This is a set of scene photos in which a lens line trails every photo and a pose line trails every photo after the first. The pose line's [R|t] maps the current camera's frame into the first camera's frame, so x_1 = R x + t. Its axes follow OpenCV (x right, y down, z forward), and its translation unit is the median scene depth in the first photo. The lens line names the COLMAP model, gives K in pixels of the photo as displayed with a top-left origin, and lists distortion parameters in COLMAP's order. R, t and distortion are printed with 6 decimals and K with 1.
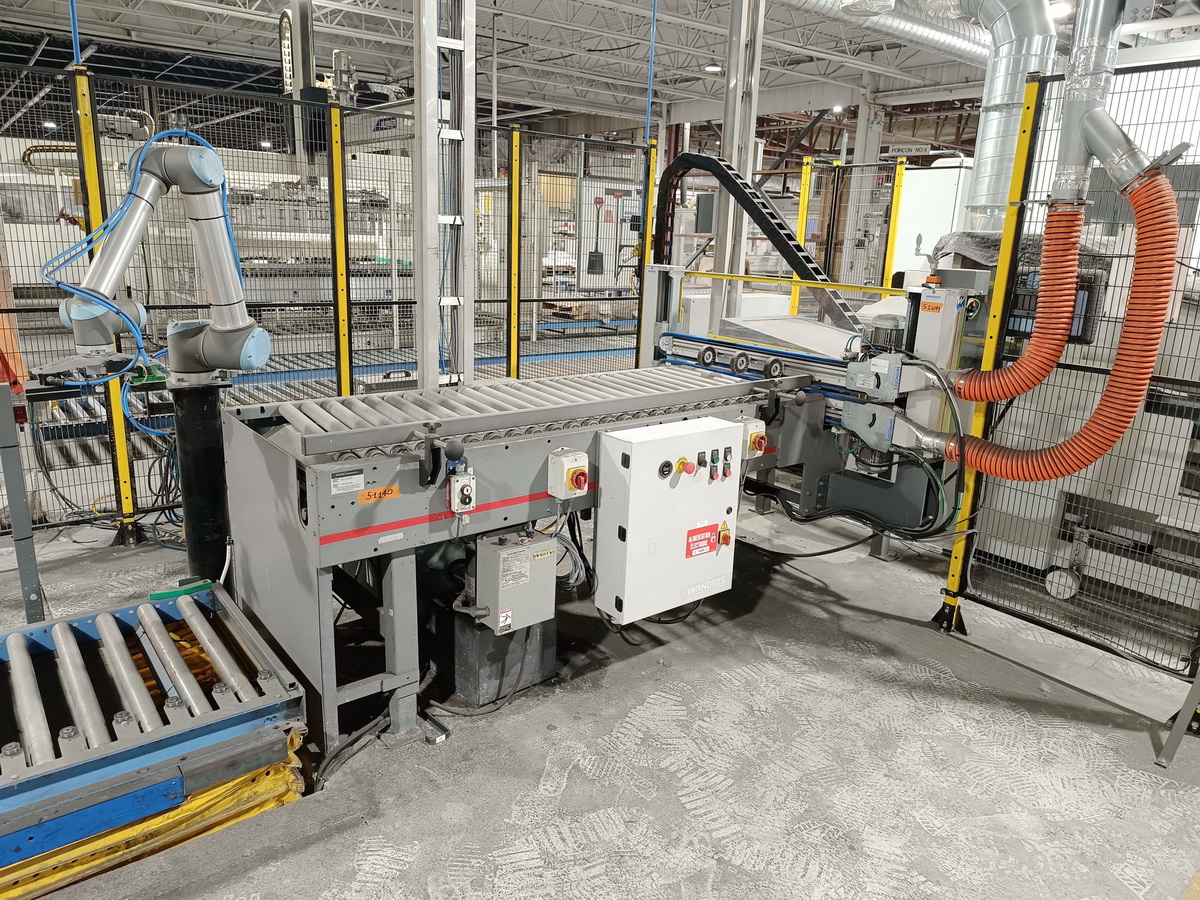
lens RADIAL K [[822.8, 0, 597.0], [0, 822.8, 449.1], [0, 0, 1]] dist [0.037100, -0.041032]
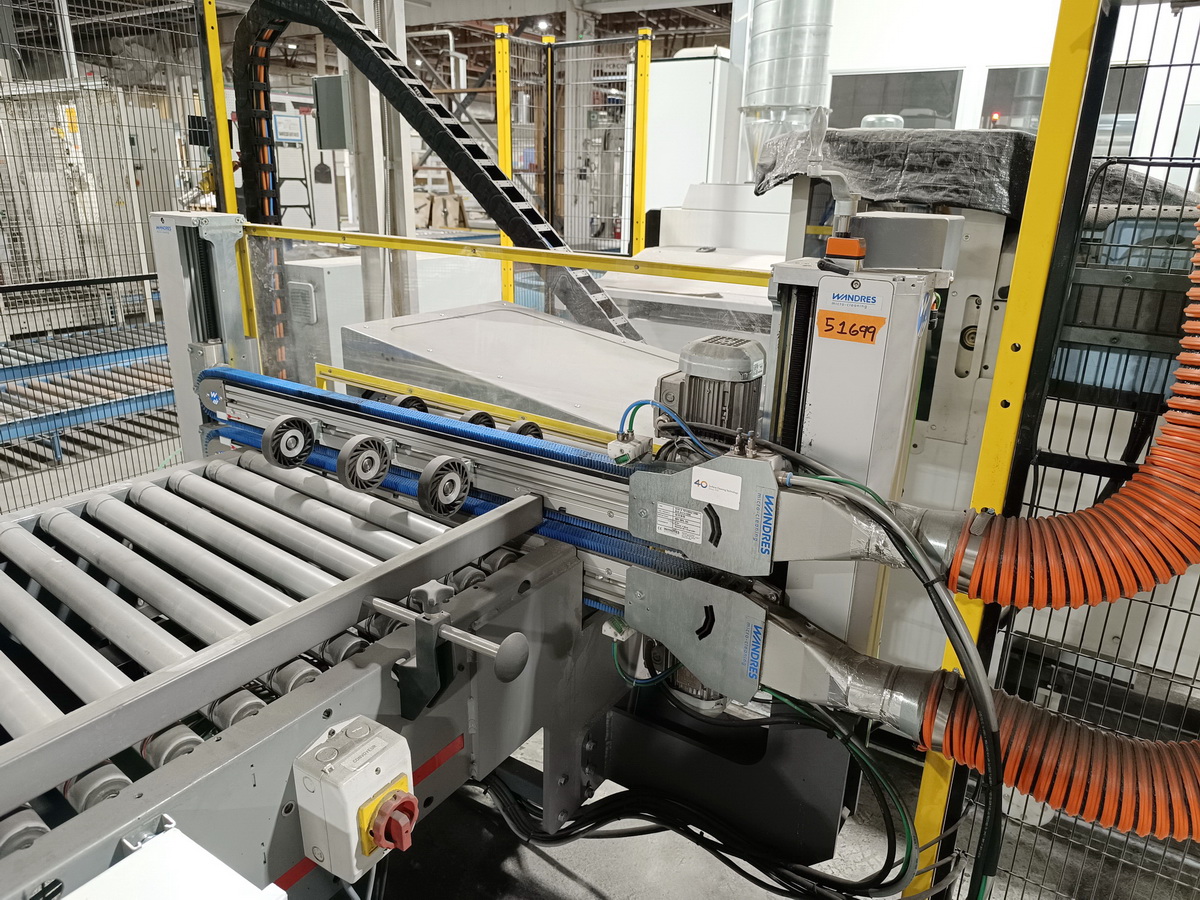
lens RADIAL K [[822.8, 0, 599.9], [0, 822.8, 447.8], [0, 0, 1]] dist [0.037100, -0.041032]
pose [[0.947553, -0.115118, 0.298147, 0.153250], [0.093412, 0.991897, 0.086107, -0.127139], [-0.305644, -0.053741, 0.950628, 0.550804]]
